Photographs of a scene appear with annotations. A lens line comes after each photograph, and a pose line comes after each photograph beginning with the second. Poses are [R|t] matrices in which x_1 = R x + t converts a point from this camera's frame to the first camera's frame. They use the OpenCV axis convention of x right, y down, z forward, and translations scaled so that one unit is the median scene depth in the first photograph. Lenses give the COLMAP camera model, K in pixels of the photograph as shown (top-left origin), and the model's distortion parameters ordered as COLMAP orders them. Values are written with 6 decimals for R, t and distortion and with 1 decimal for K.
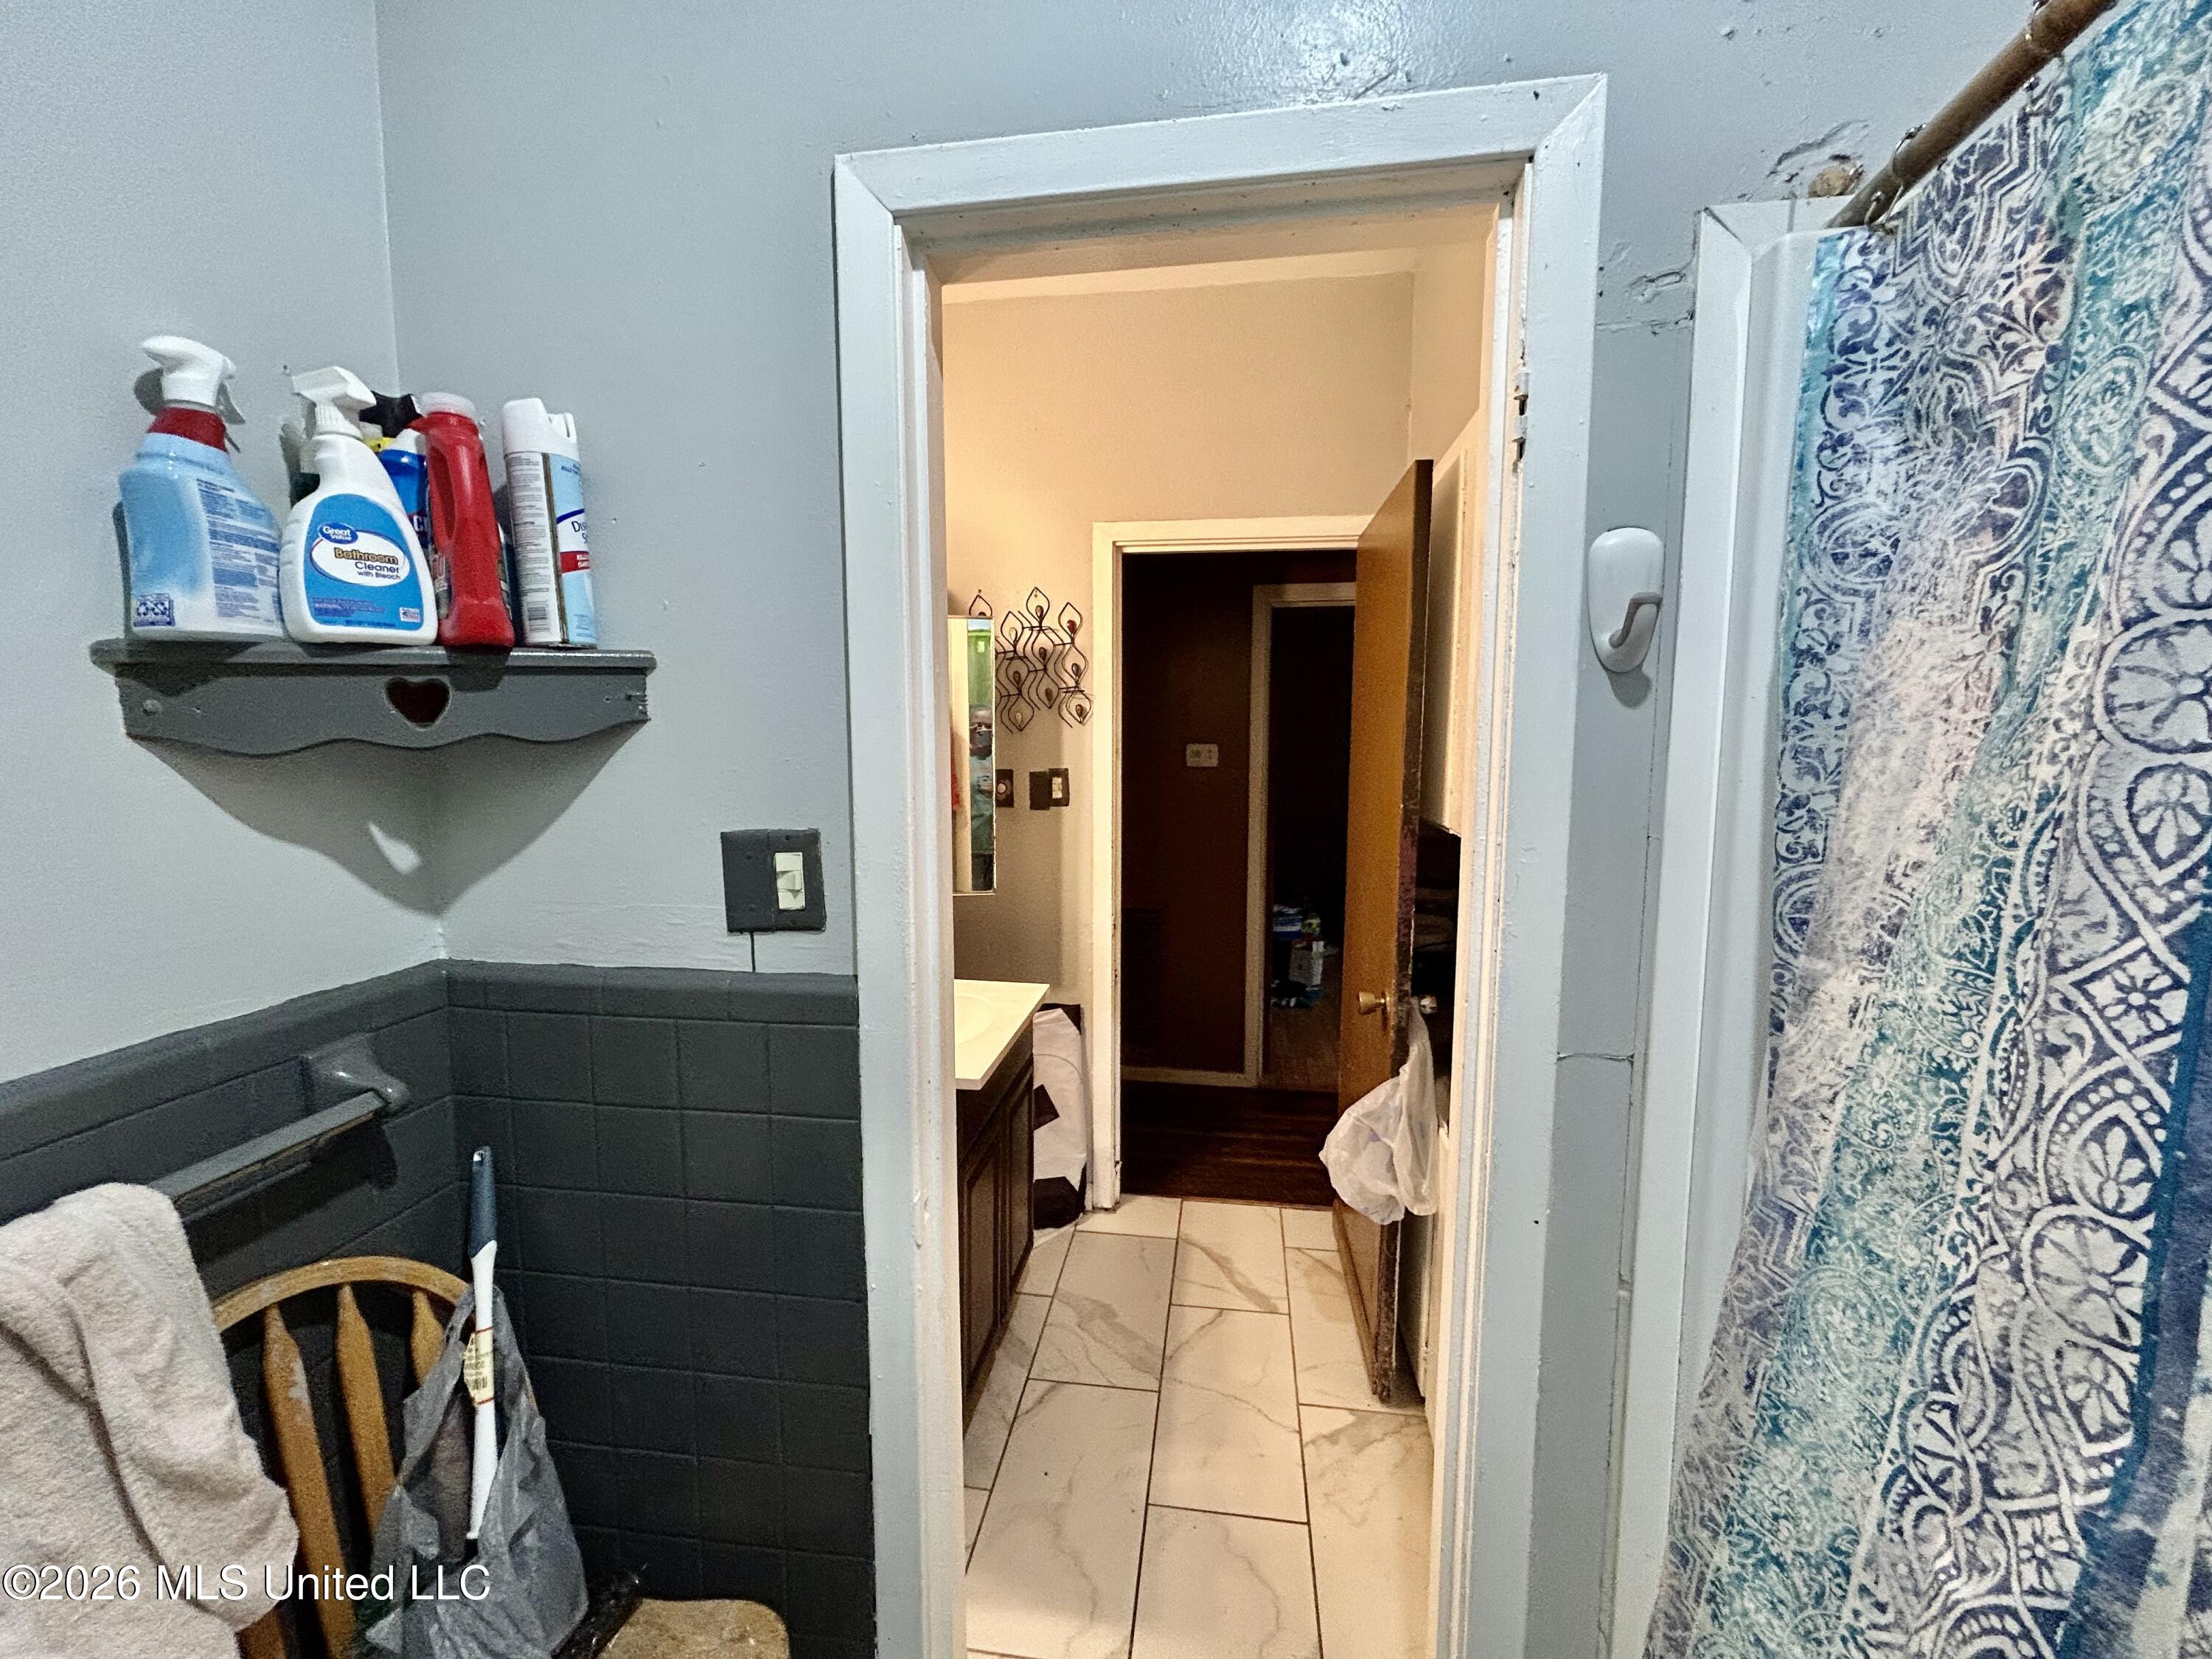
lens RADIAL K [[891.2, 0, 1110.3], [0, 891.2, 829.0], [0, 0, 1]] dist [0.001858, 0.000073]
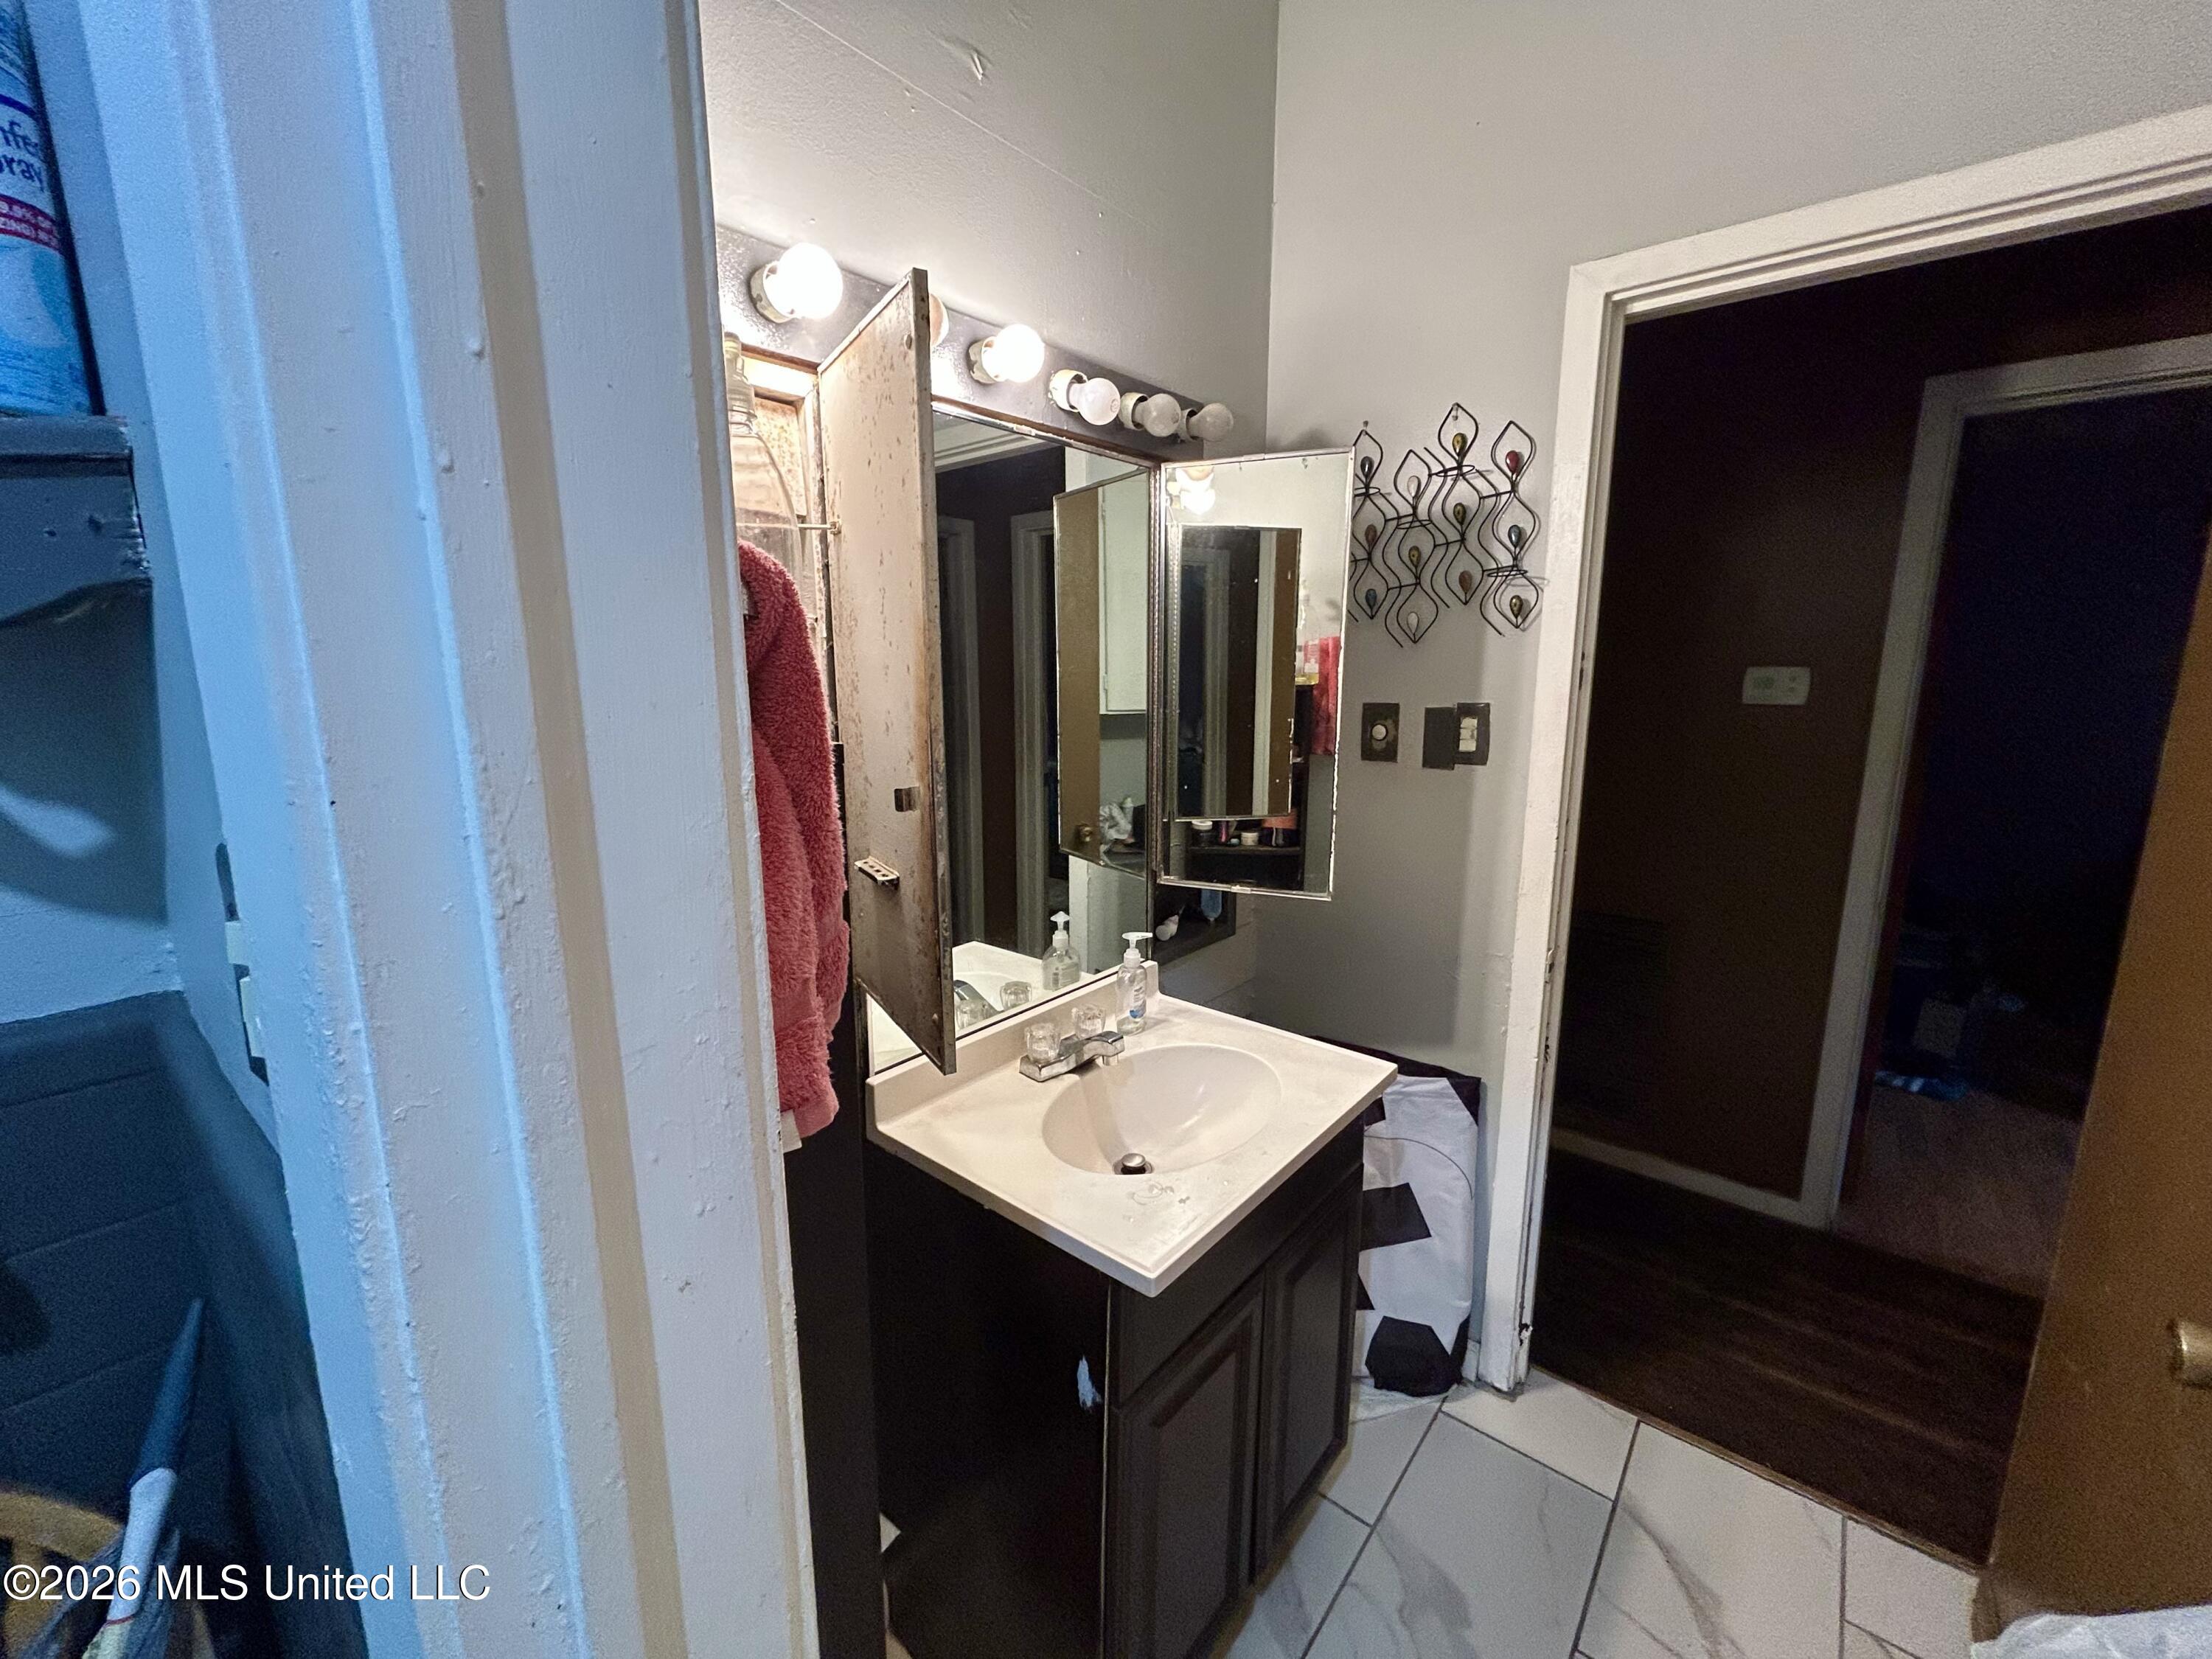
lens RADIAL K [[884.9, 0, 1104.0], [0, 884.9, 818.2], [0, 0, 1]] dist [-0.001924, 0.000529]
pose [[0.848424, 0.091010, -0.521434, 0.051577], [-0.054450, 0.994888, 0.085050, -0.026658], [0.526509, -0.043766, 0.849043, 0.339704]]
